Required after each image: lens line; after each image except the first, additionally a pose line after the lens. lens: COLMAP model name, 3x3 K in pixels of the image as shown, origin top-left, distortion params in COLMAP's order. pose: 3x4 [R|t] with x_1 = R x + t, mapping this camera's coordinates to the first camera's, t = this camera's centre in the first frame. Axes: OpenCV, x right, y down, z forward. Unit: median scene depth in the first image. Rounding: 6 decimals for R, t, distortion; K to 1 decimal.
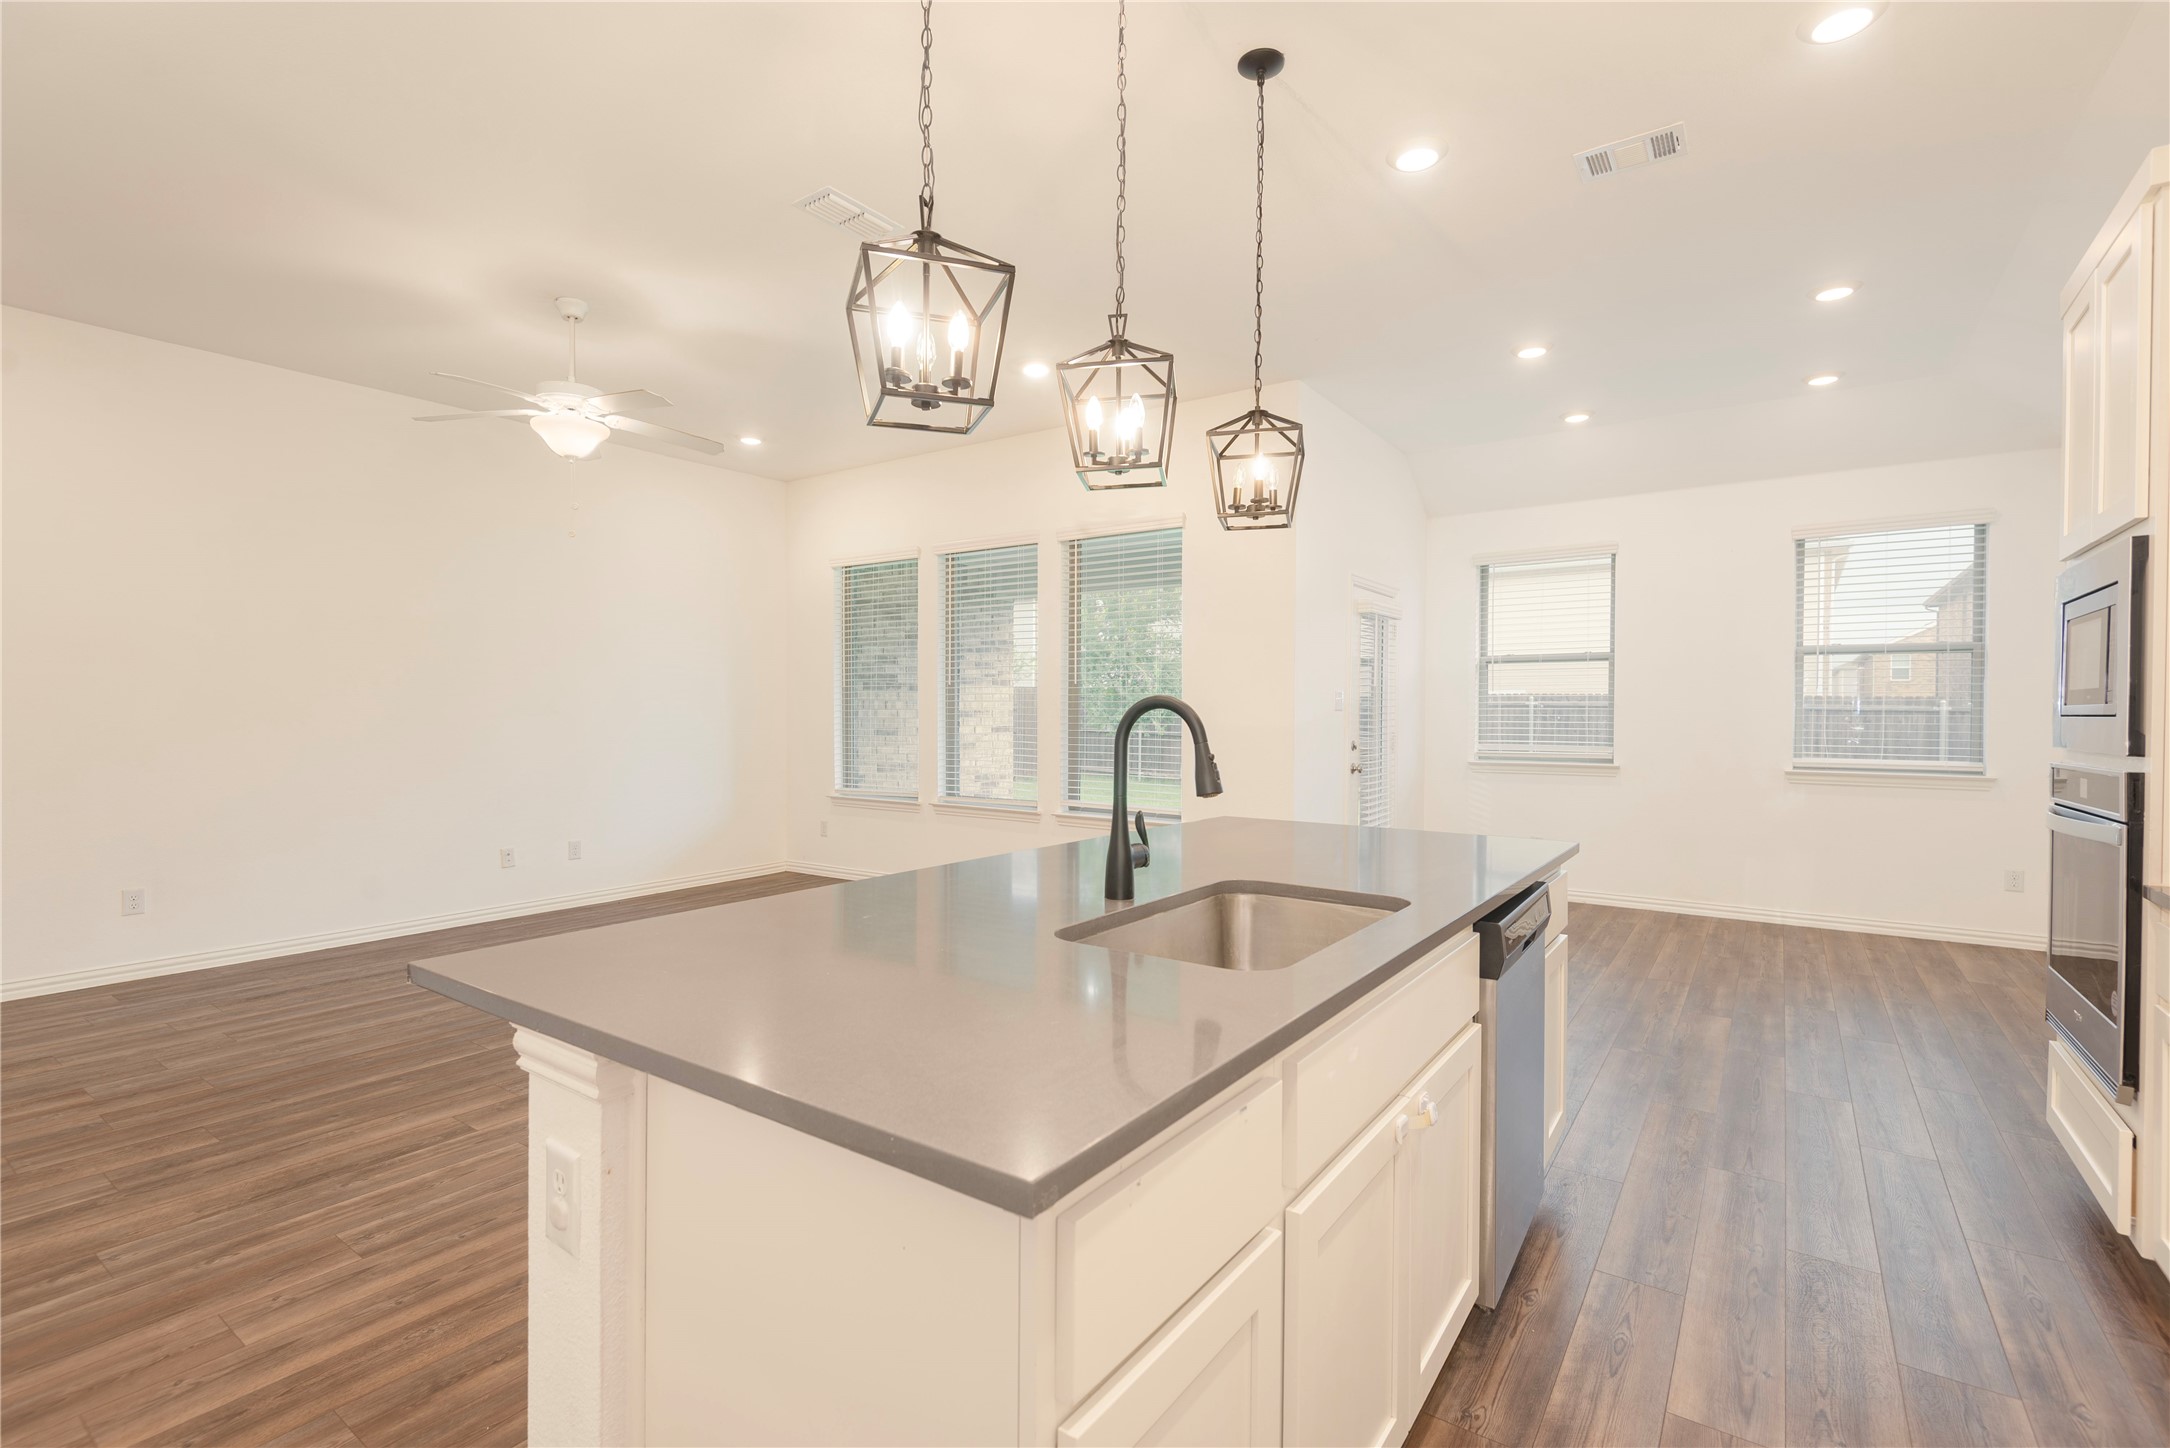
lens RADIAL K [[975.2, 0, 1086.0], [0, 975.2, 716.7], [0, 0, 1]] dist [0.024323, -0.015872]
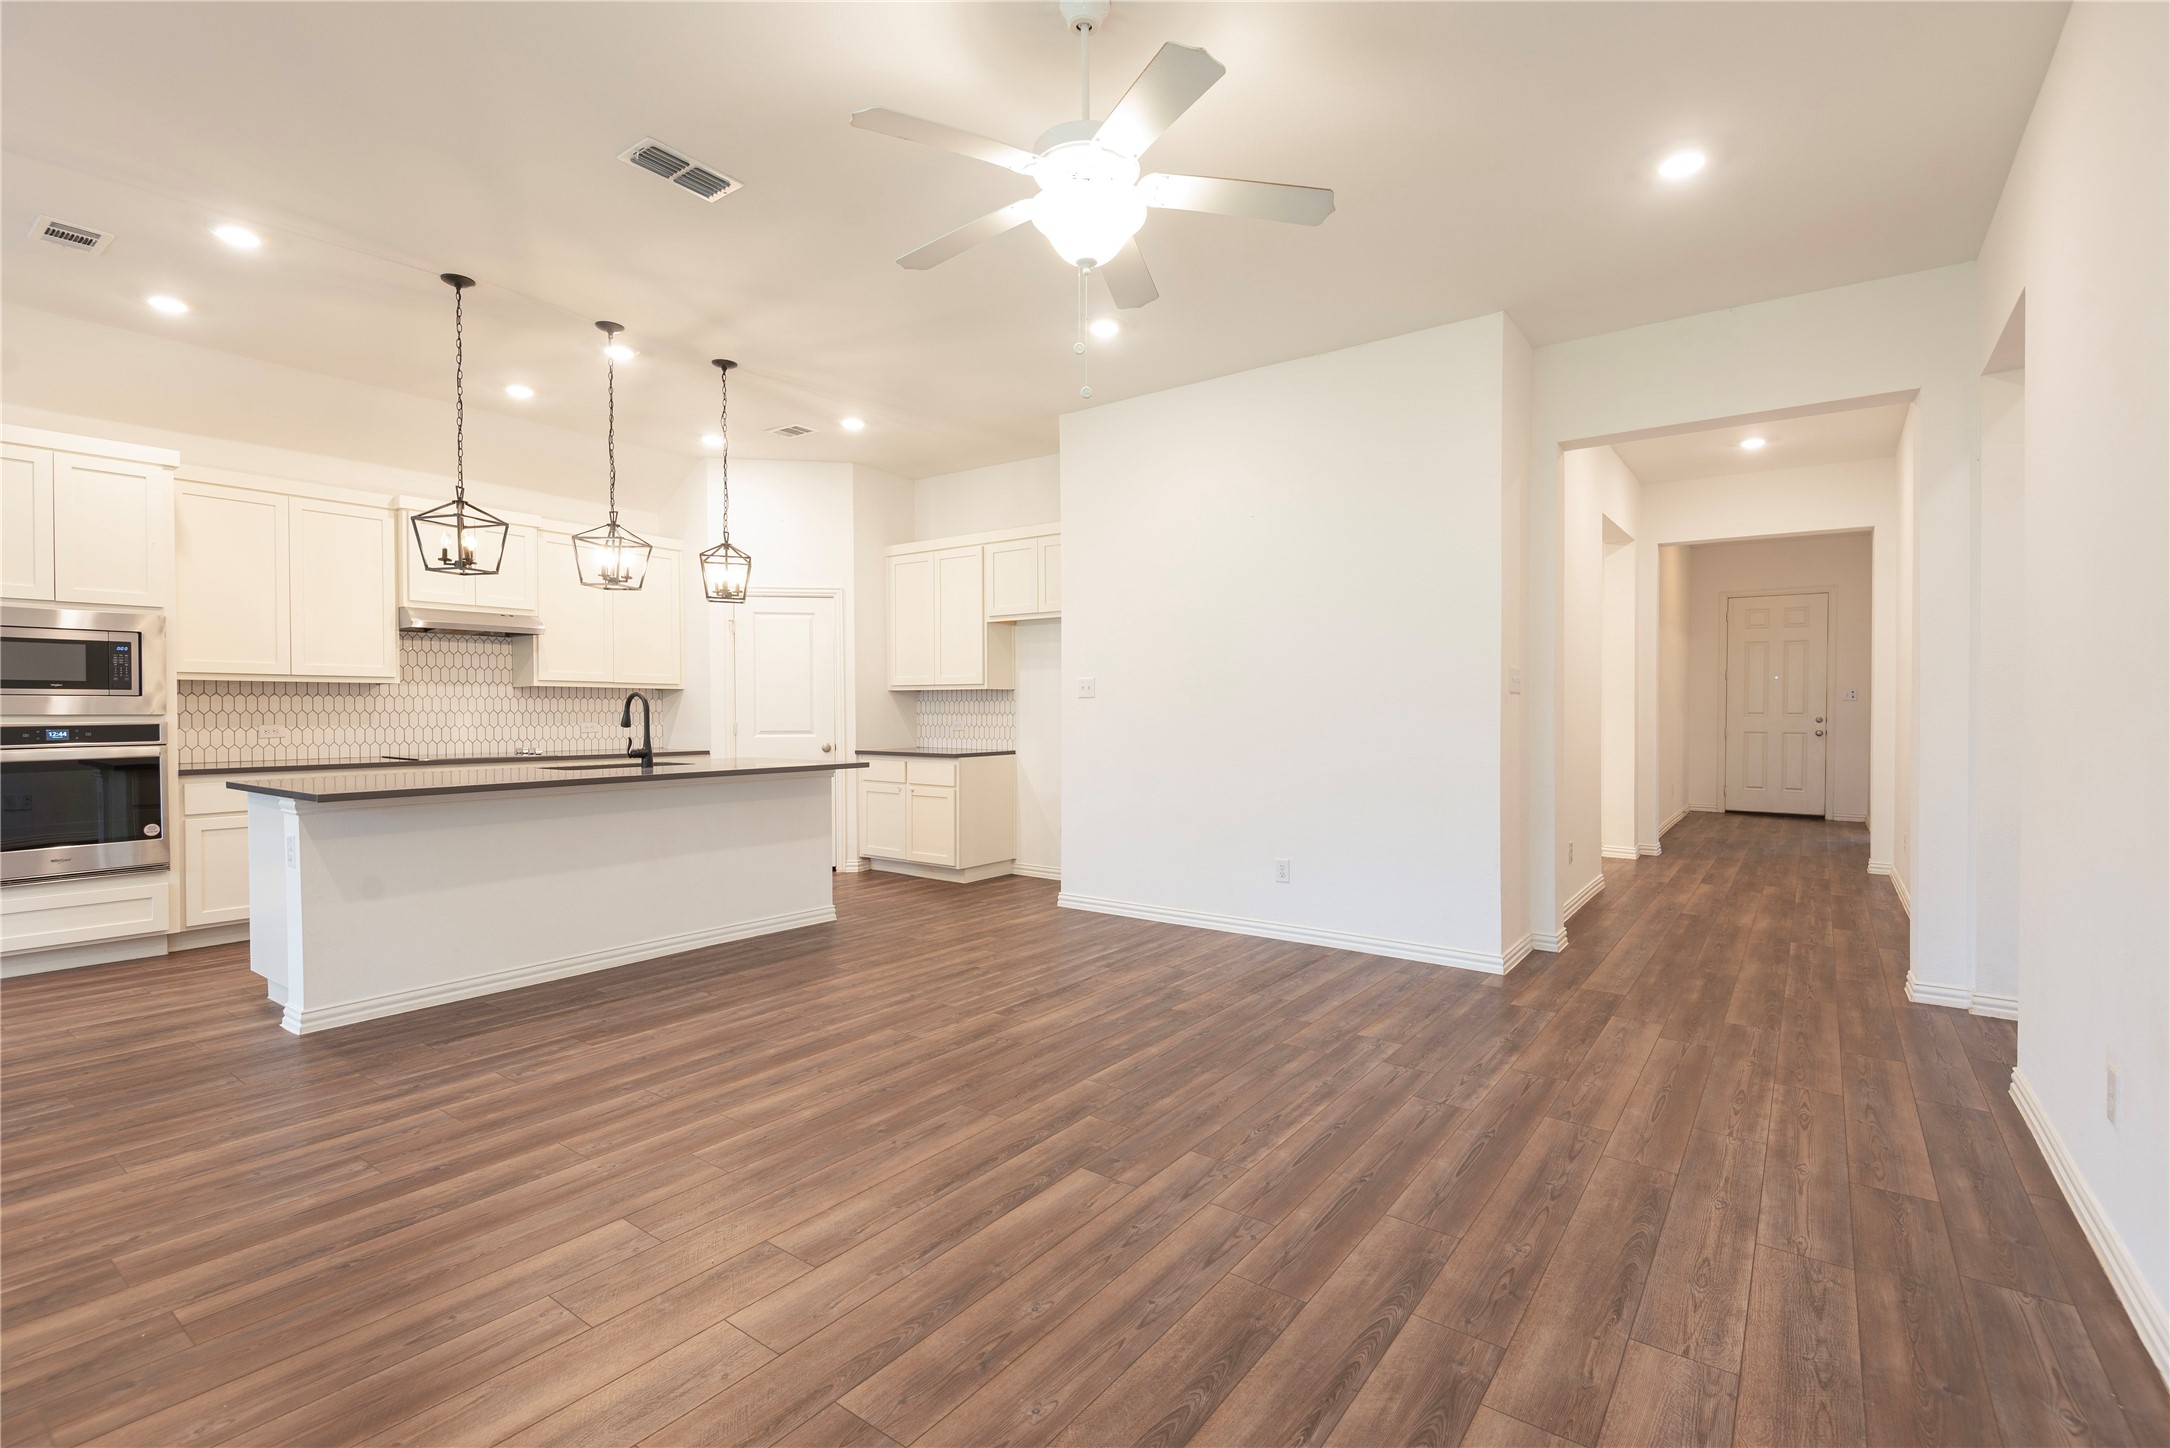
lens RADIAL K [[975.2, 0, 1089.6], [0, 975.2, 726.7], [0, 0, 1]] dist [0.024323, -0.015872]
pose [[-0.999816, -0.005178, 0.018457, -0.414050], [-0.004777, 0.999752, 0.021729, 0.003941], [-0.018565, 0.021637, -0.999594, 1.235951]]
